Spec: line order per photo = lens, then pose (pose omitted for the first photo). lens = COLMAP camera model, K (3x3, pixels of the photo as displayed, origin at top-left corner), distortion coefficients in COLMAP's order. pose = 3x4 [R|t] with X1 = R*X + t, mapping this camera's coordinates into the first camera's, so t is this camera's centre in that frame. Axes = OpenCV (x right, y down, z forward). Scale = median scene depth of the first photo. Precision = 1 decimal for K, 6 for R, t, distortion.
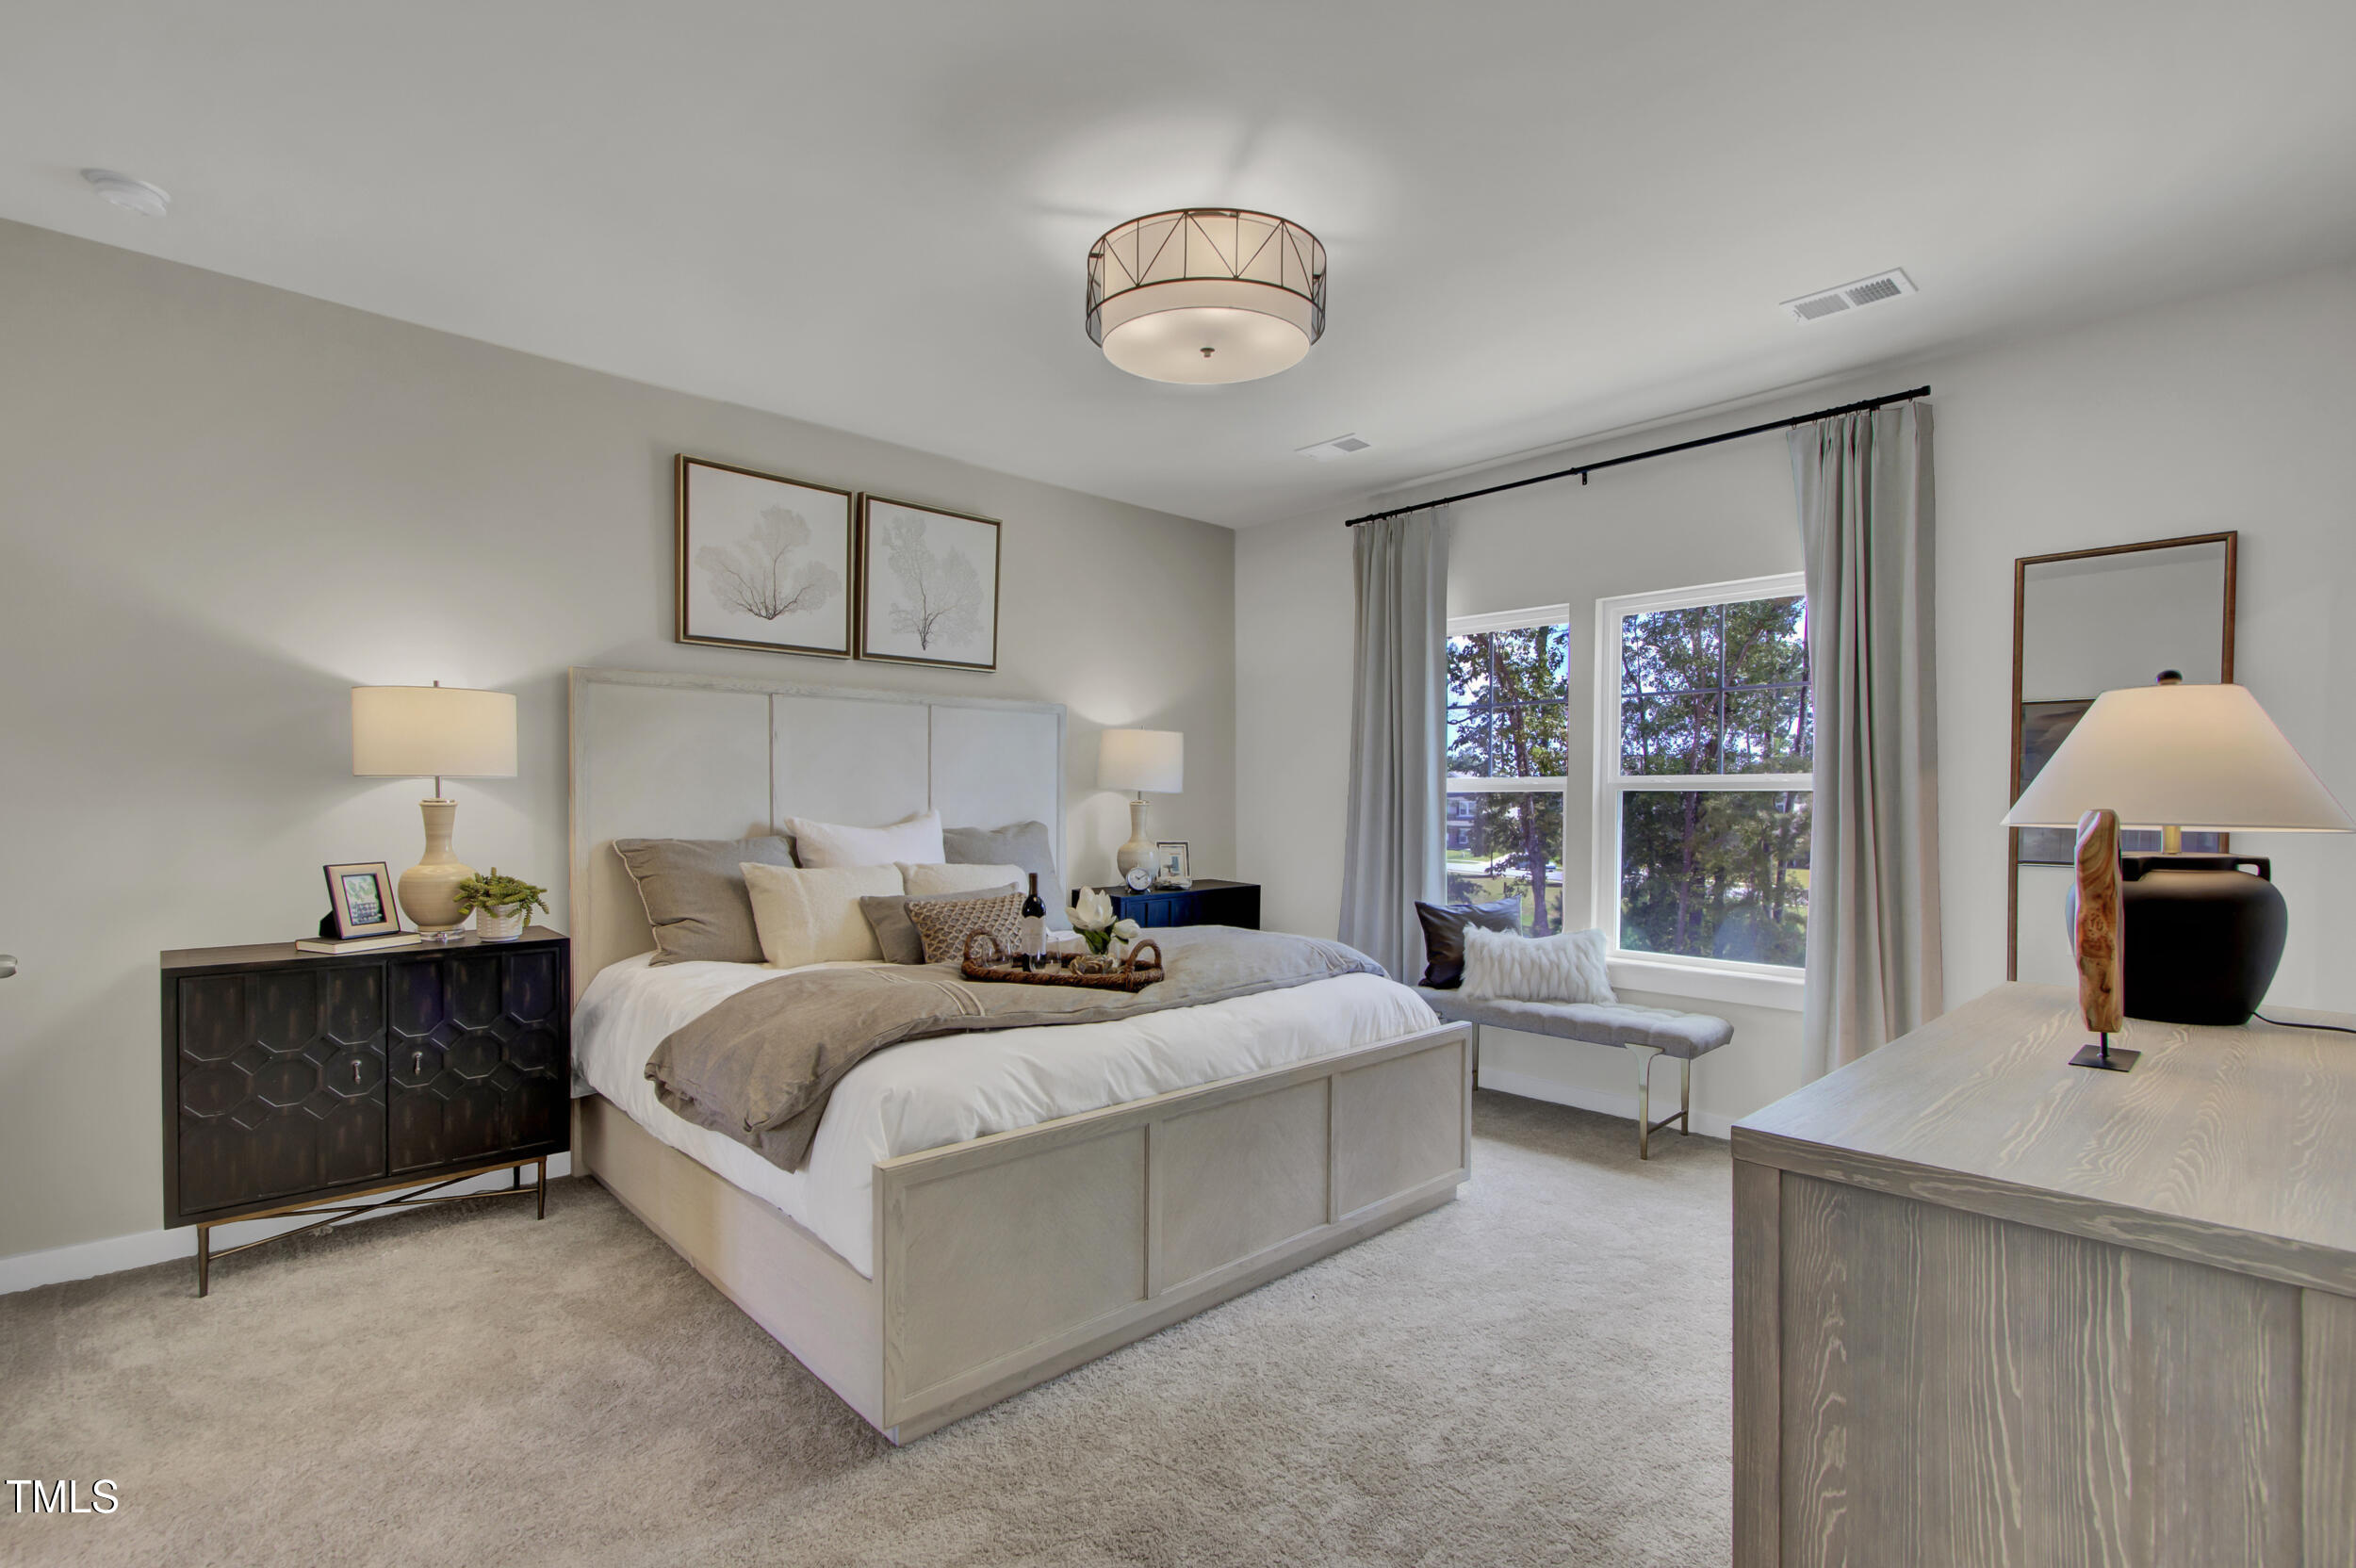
lens RADIAL K [[1103.3, 0, 1094.1], [0, 1103.3, 801.4], [0, 0, 1]] dist [0.007619, -0.000026]
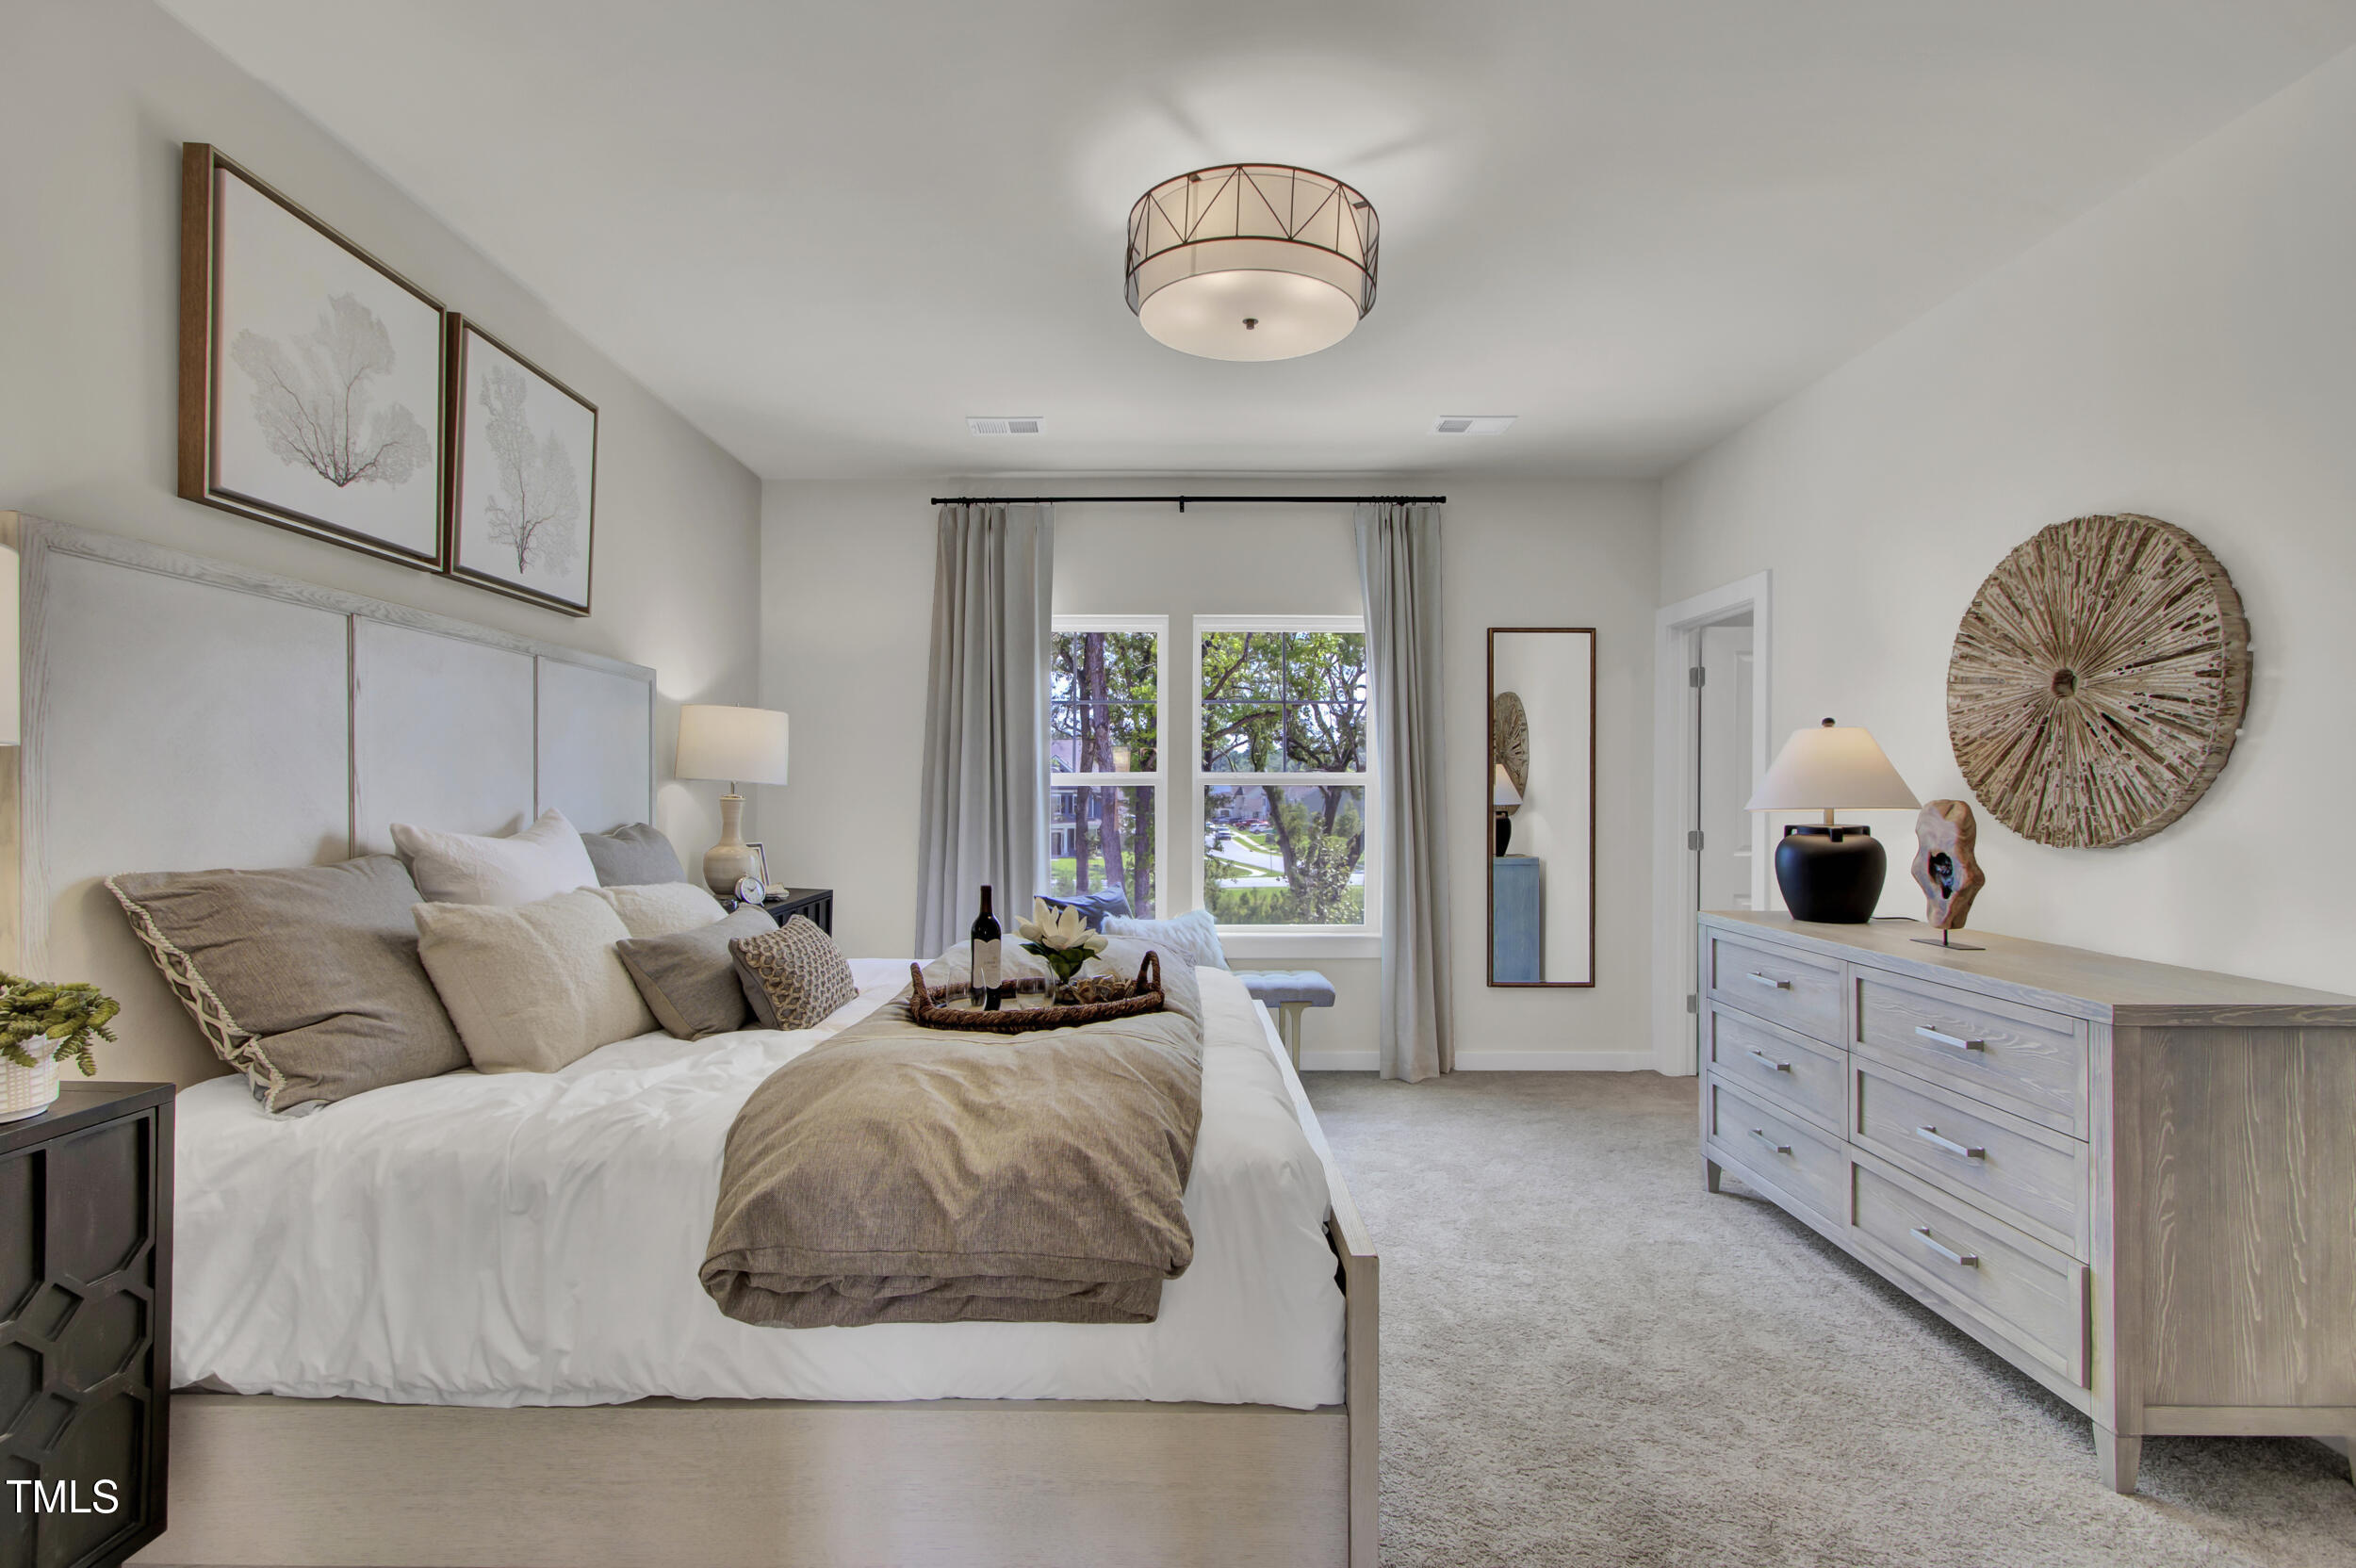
lens RADIAL K [[1103.3, 0, 1166.6], [0, 1103.3, 787.1], [0, 0, 1]] dist [0.007619, -0.000026]
pose [[0.666105, 0.002464, 0.745854, -0.444124], [0.001825, 0.999986, -0.004933, -0.002133], [-0.745856, 0.004647, 0.666091, 0.287851]]
